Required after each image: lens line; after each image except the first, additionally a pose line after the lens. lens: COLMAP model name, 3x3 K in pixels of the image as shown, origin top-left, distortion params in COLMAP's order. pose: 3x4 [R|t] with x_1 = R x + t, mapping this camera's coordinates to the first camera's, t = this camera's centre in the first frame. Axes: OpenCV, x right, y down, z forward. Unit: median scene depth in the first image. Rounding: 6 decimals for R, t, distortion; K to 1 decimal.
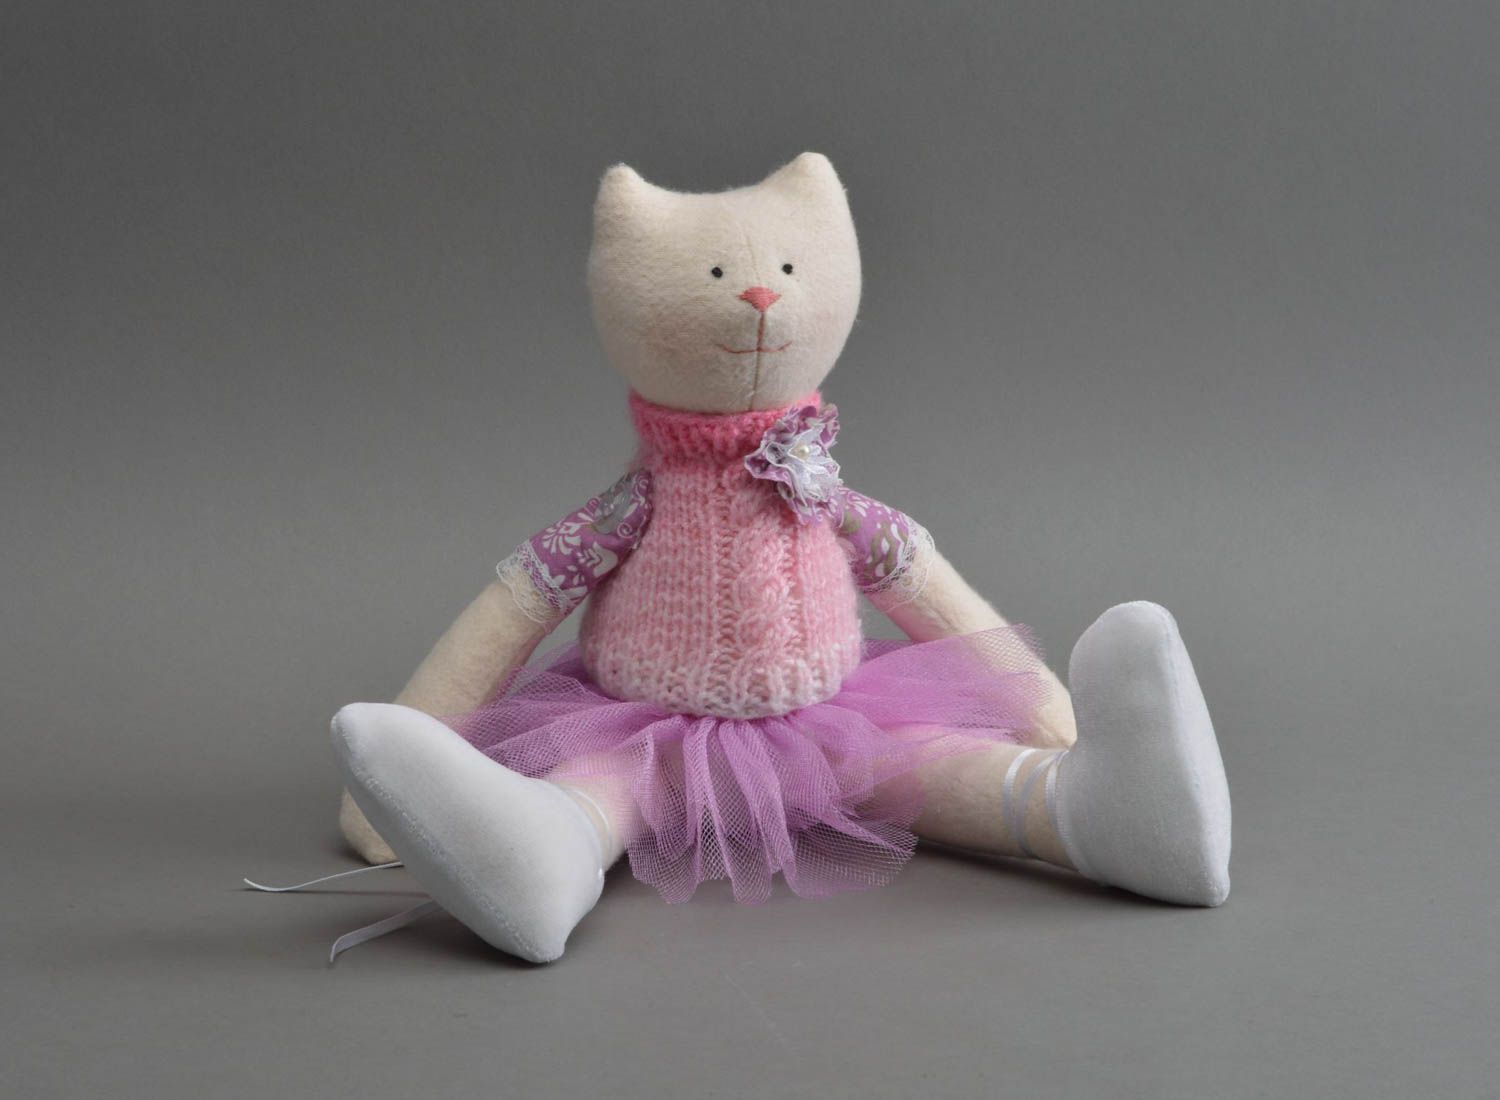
lens RADIAL K [[4338.1, 0, 750.0], [0, 4338.1, 550.0], [0, 0, 1]] dist [0.006212, 0.041138]
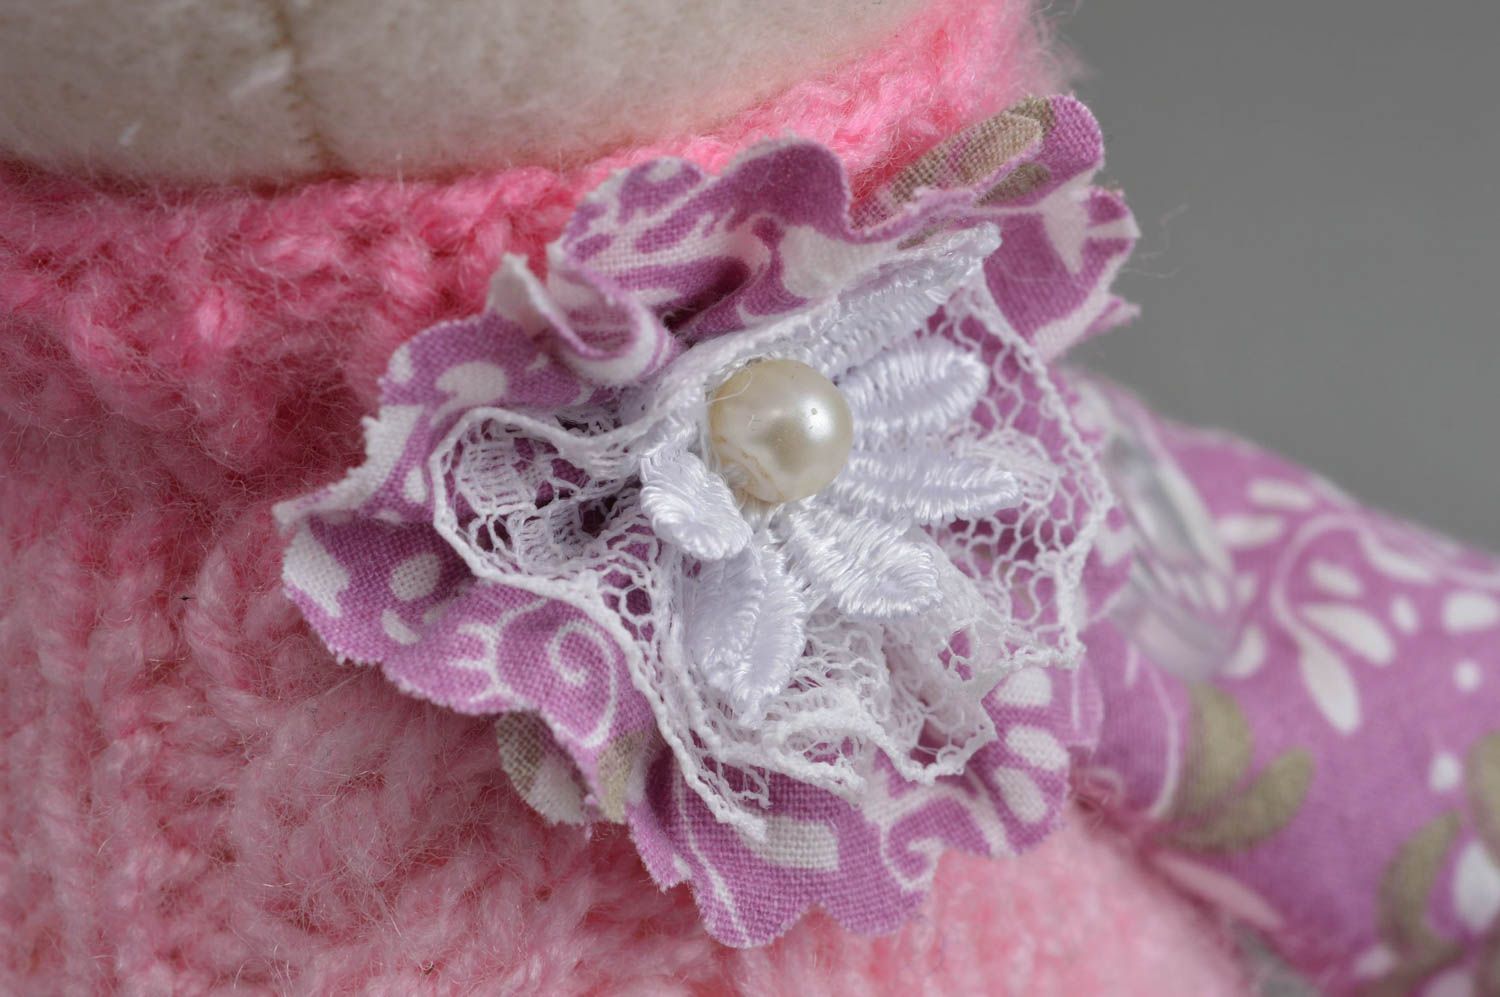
lens RADIAL K [[4023.8, 0, 750.0], [0, 4023.8, 498.5], [0, 0, 1]] dist [0.021157, -0.405726]
pose [[0.944740, 0.105991, -0.310213, 0.052373], [-0.029375, 0.969853, 0.241912, -0.052844], [0.326502, -0.219431, 0.919373, 0.883682]]
